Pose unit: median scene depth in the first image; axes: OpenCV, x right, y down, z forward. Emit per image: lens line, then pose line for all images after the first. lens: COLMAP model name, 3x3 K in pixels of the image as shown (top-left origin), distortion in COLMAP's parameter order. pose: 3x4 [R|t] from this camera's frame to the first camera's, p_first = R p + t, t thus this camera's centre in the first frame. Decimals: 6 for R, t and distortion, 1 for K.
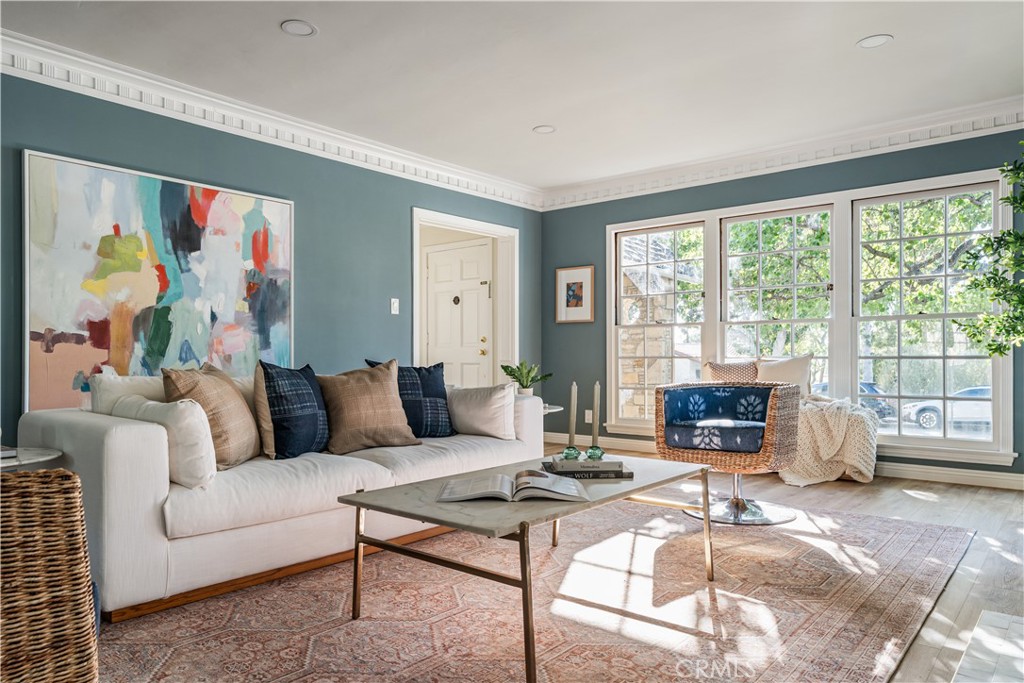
lens RADIAL K [[682.2, 0, 511.4], [0, 682.2, 347.3], [0, 0, 1]] dist [0.033667, 0.001172]
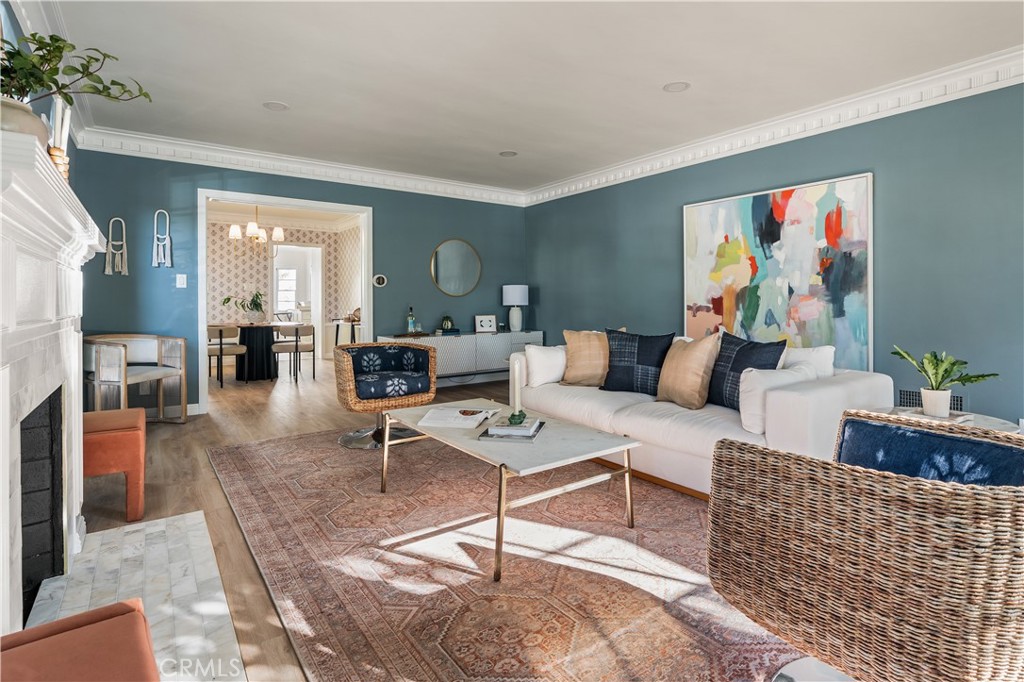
lens RADIAL K [[482.5, 0, 500.3], [0, 482.5, 307.6], [0, 0, 1]] dist [-0.002152, -0.000236]
pose [[-0.221784, 0.005749, -0.975079, 0.563081], [0.010199, 0.999942, 0.003576, -0.022612], [0.975043, -0.009152, -0.221829, 0.698190]]
